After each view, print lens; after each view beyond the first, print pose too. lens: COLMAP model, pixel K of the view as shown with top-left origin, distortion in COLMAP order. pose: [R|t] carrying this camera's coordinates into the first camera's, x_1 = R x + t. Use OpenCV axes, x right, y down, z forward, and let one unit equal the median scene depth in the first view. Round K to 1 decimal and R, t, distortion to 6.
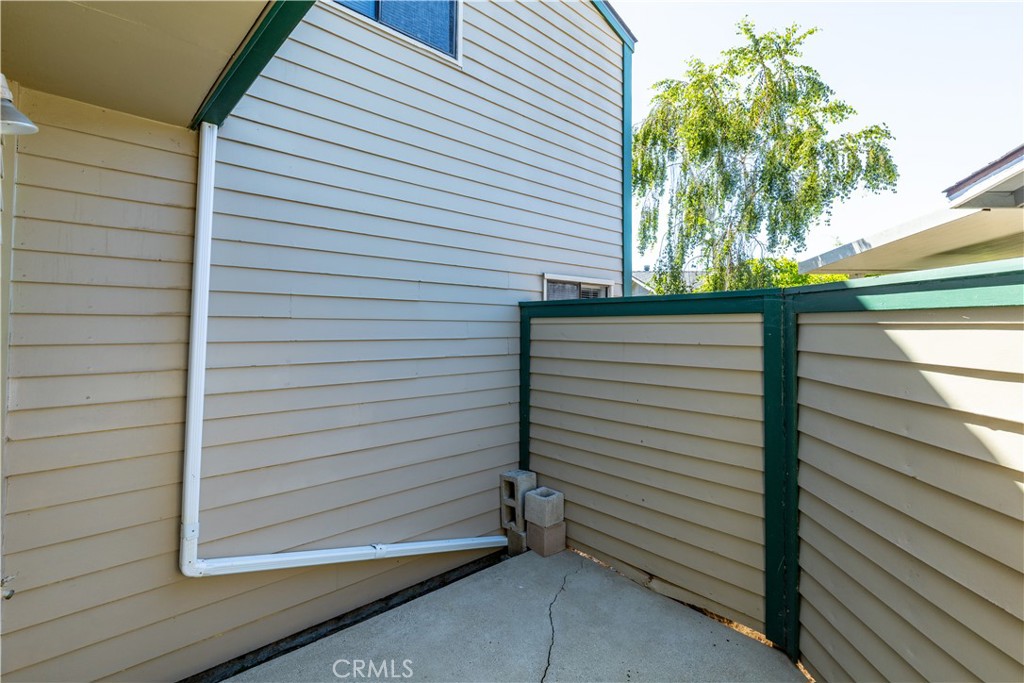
lens RADIAL K [[470.6, 0, 510.4], [0, 470.6, 322.7], [0, 0, 1]] dist [0.001901, 0.000185]
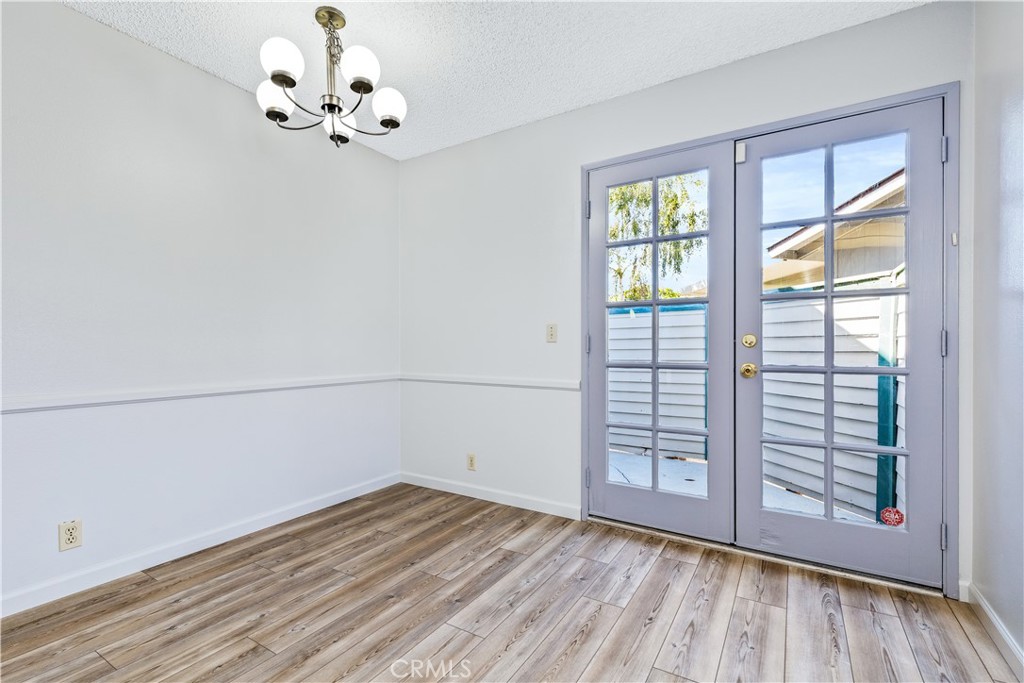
lens RADIAL K [[461.0, 0, 509.5], [0, 461.0, 348.0], [0, 0, 1]] dist [0.003293, 0.000233]
pose [[0.964019, -0.000382, 0.265835, -0.438093], [-0.003109, 0.999914, 0.012714, 0.066901], [-0.265817, -0.013084, 0.963935, -0.386208]]
